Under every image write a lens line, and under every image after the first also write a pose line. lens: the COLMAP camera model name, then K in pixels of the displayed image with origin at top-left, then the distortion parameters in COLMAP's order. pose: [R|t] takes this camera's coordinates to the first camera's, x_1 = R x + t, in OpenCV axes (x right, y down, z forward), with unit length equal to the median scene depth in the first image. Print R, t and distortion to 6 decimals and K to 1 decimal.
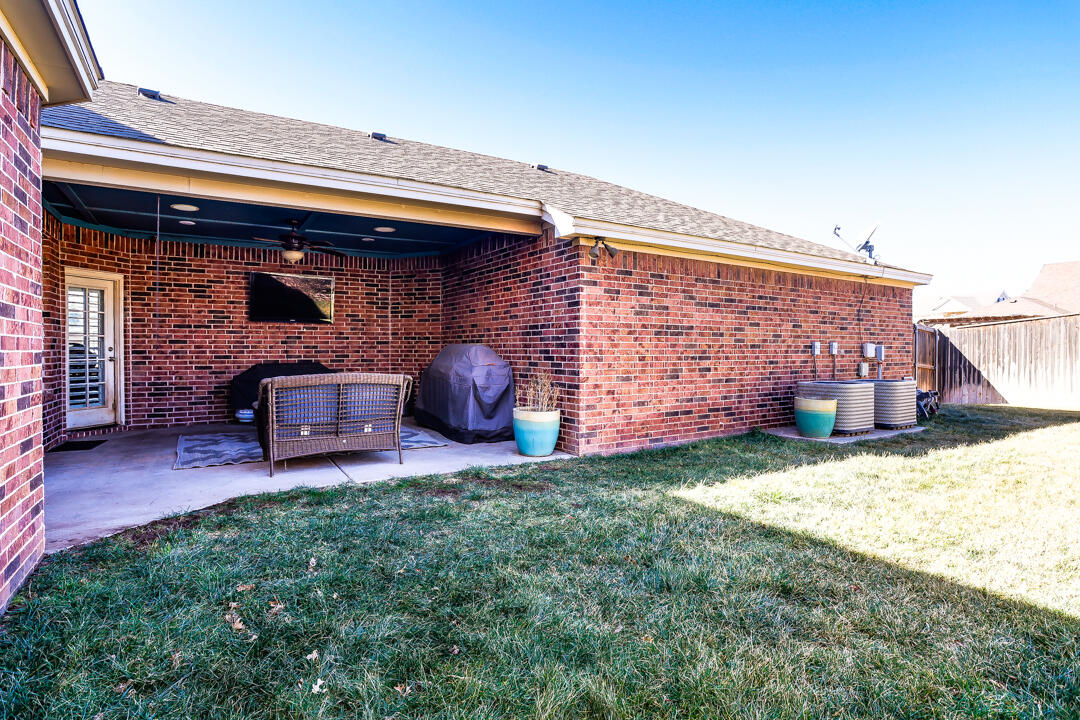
lens RADIAL K [[551.4, 0, 540.4], [0, 551.4, 357.9], [0, 0, 1]] dist [-0.036665, 0.002866]
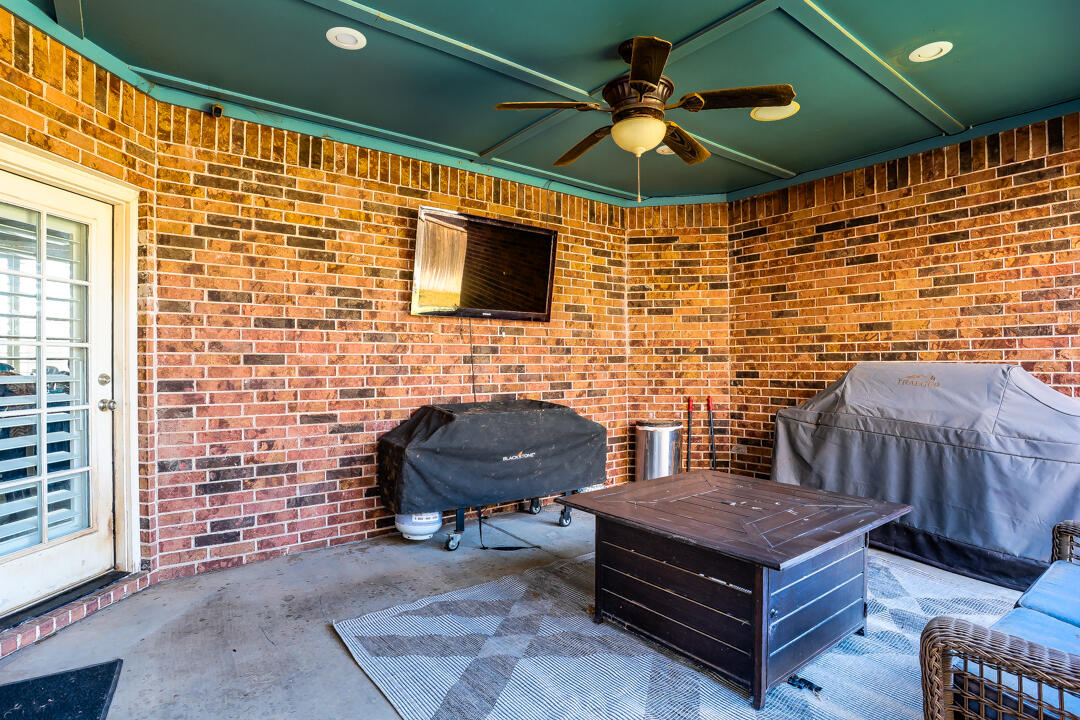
lens RADIAL K [[551.4, 0, 540.0], [0, 551.4, 363.1], [0, 0, 1]] dist [-0.036665, 0.002866]
pose [[0.995210, 0.000324, 0.097756, -0.486929], [0.000589, 0.999956, -0.009311, -0.022309], [-0.097755, 0.009324, 0.995167, 0.544475]]
